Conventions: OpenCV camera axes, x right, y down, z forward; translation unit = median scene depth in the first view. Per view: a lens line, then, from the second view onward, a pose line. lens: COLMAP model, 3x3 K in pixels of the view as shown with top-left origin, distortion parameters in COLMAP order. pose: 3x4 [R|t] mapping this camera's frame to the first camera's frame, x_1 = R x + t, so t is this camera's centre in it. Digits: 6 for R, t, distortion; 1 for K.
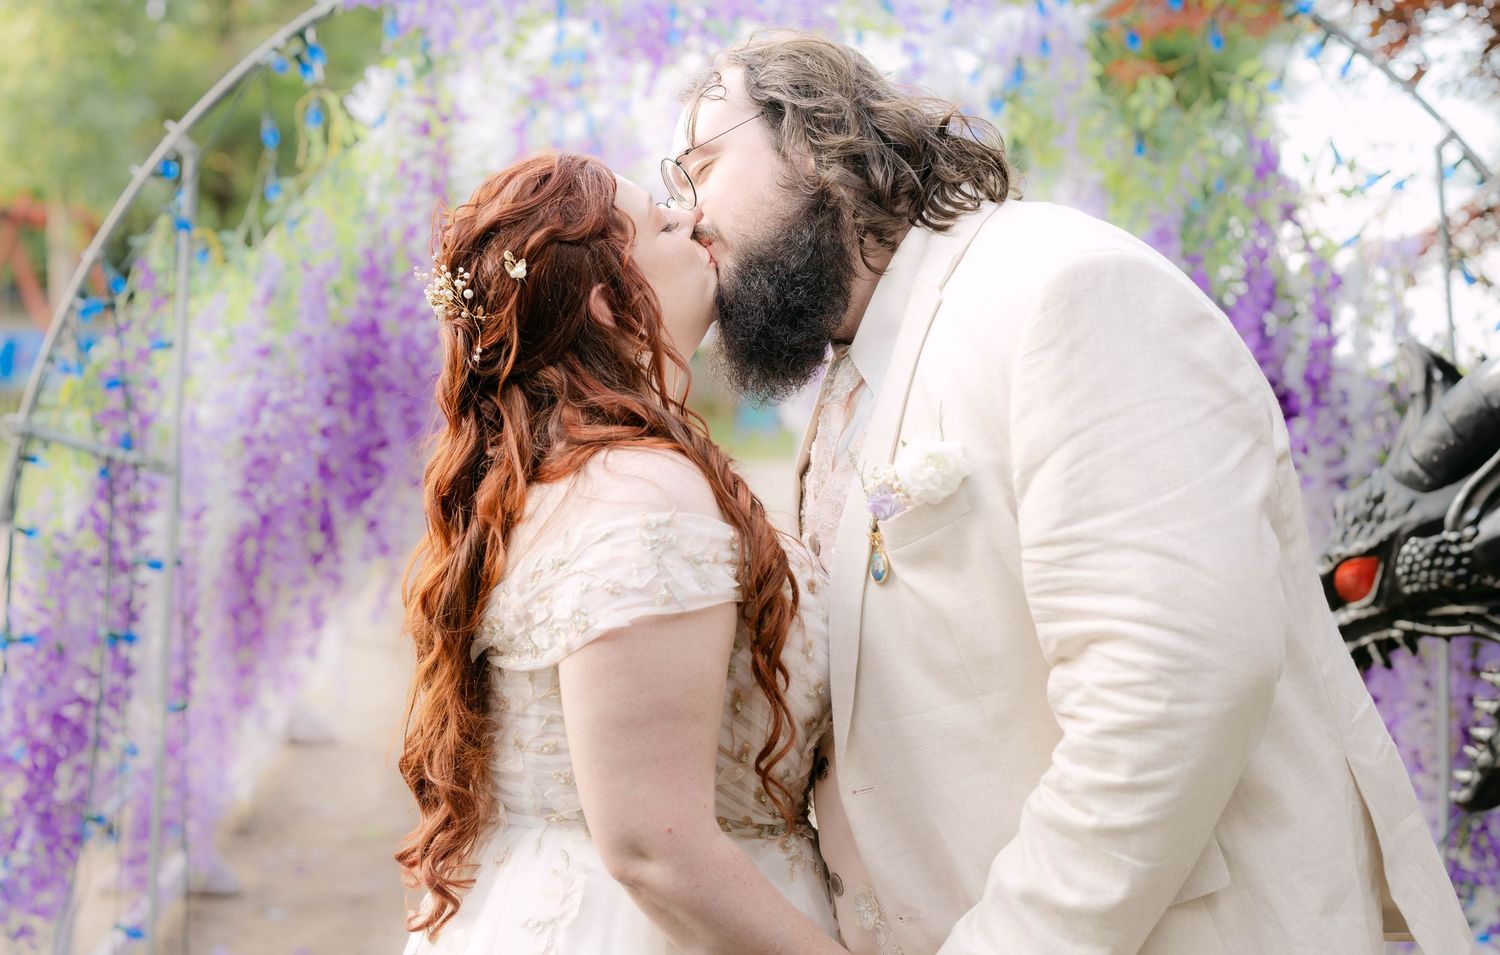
lens RADIAL K [[2267.4, 0, 756.0], [0, 2267.4, 481.2], [0, 0, 1]] dist [-0.029778, 0.000000]
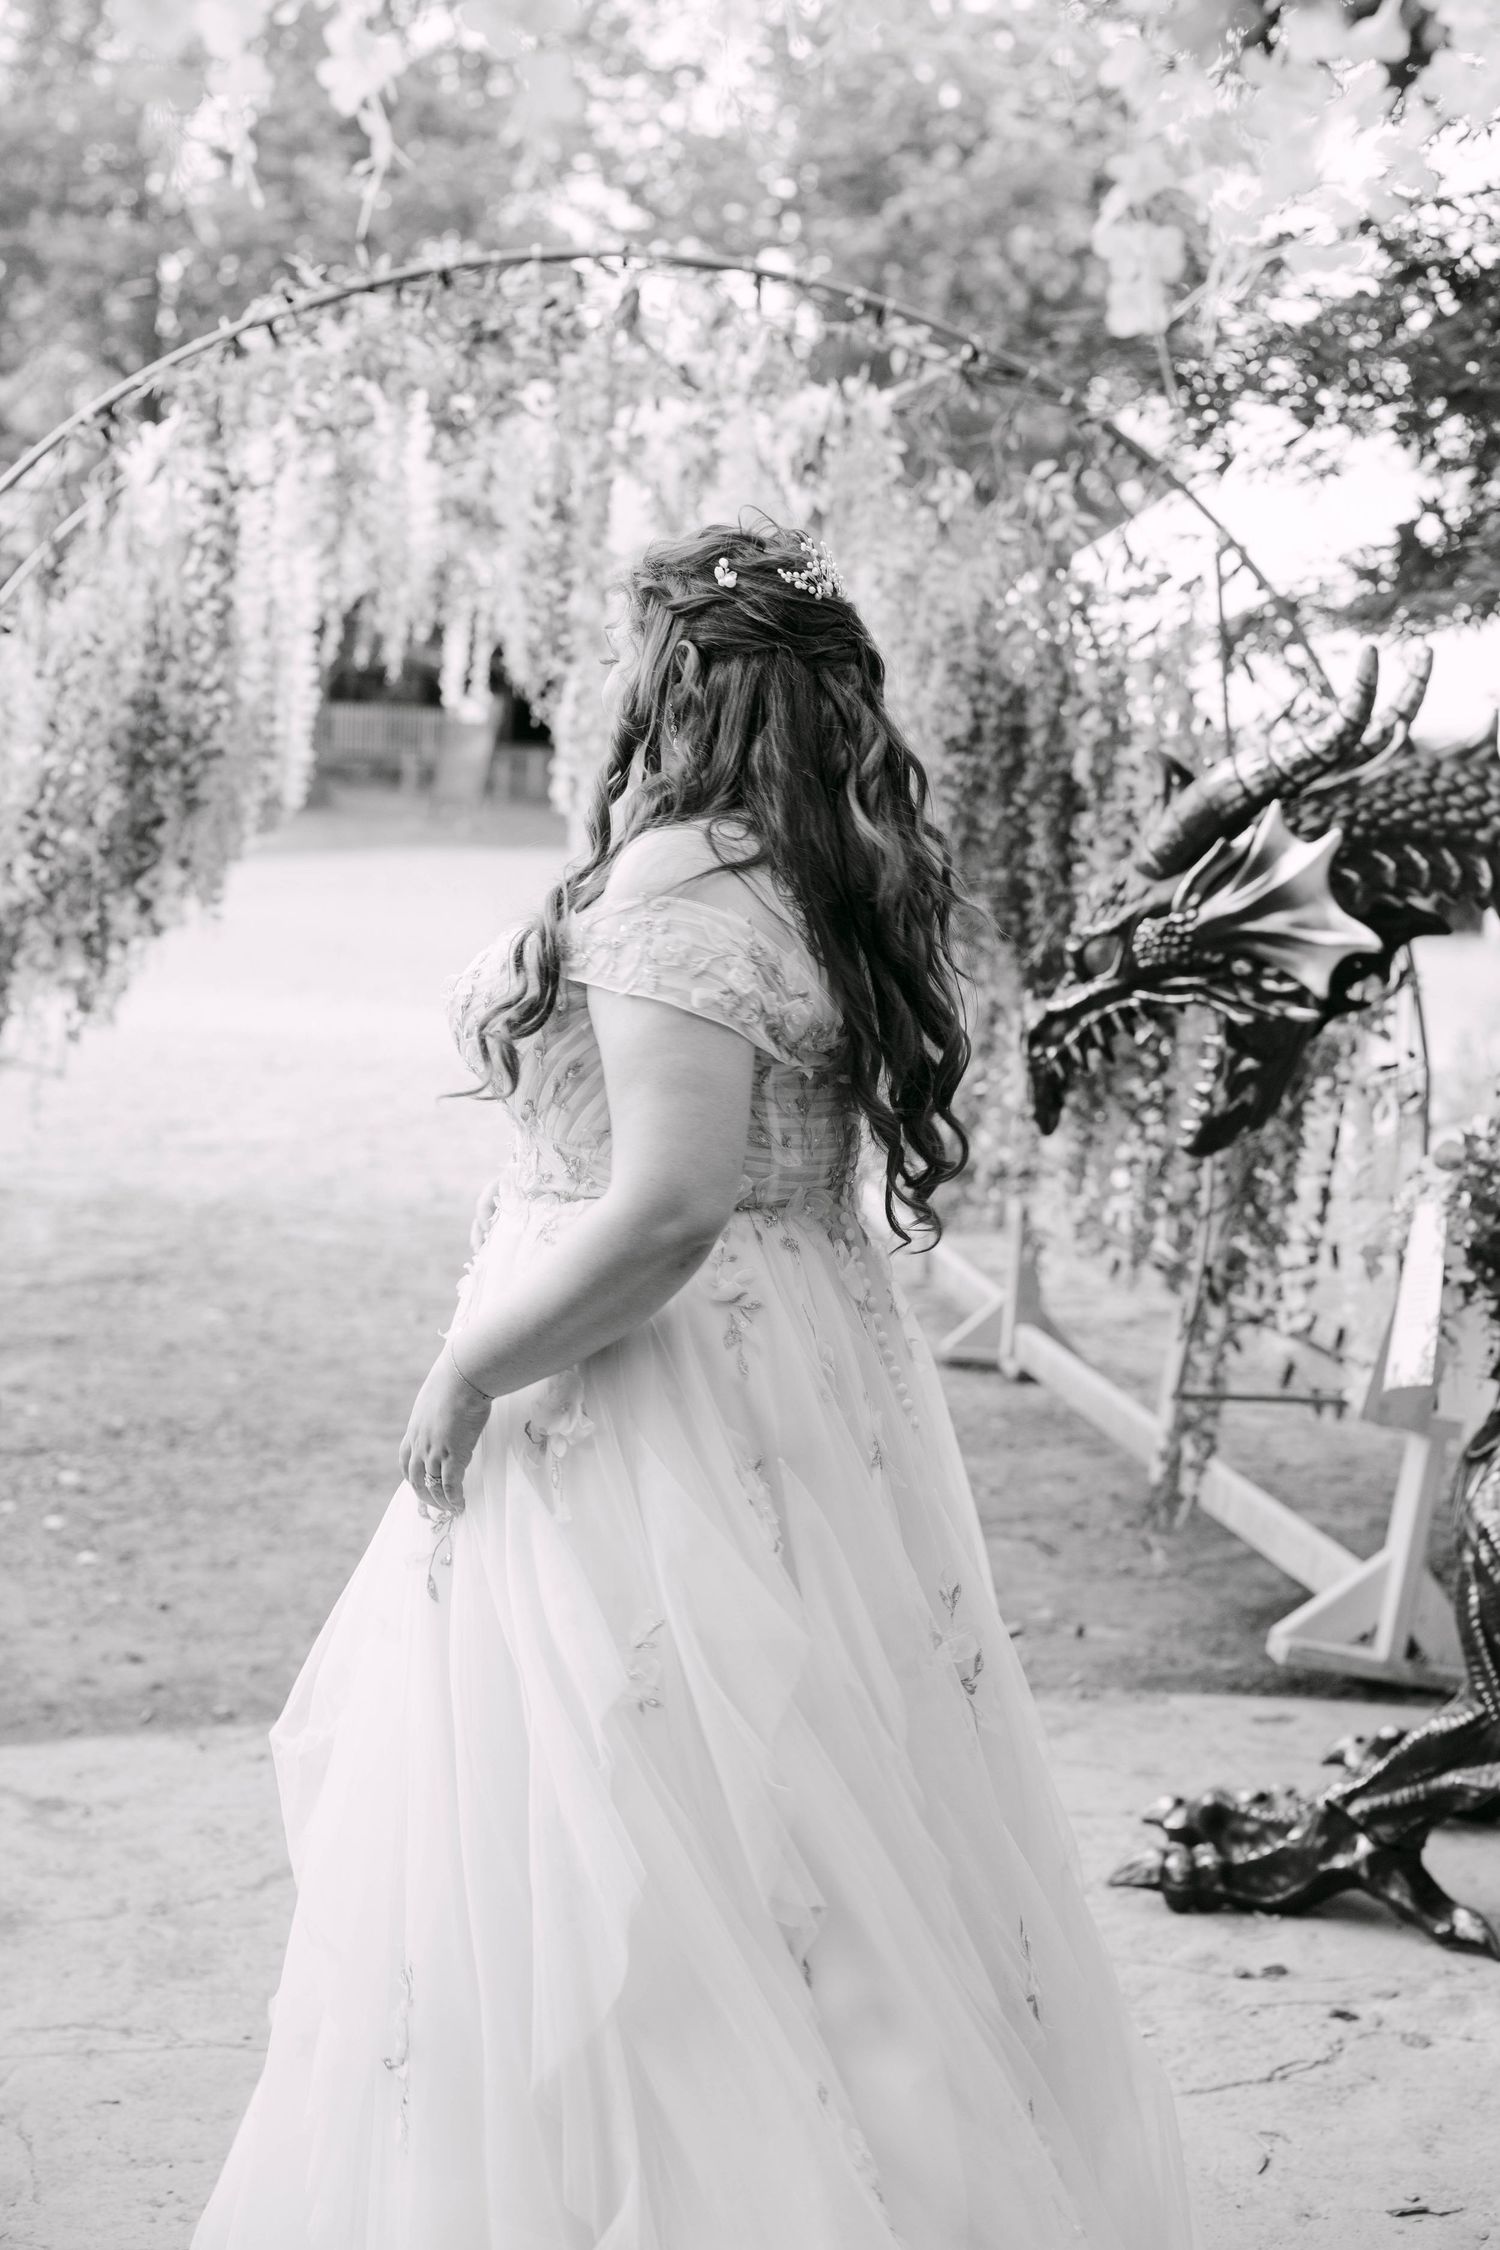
lens RADIAL K [[3243.1, 0, 749.1], [0, 3243.1, 1122.5], [0, 0, 1]] dist [-0.033585, 0.000000]
pose [[0.995322, 0.008271, 0.096255, -0.053377], [-0.015465, 0.997121, 0.074231, 0.005989], [-0.095364, -0.075372, 0.992585, -0.462071]]
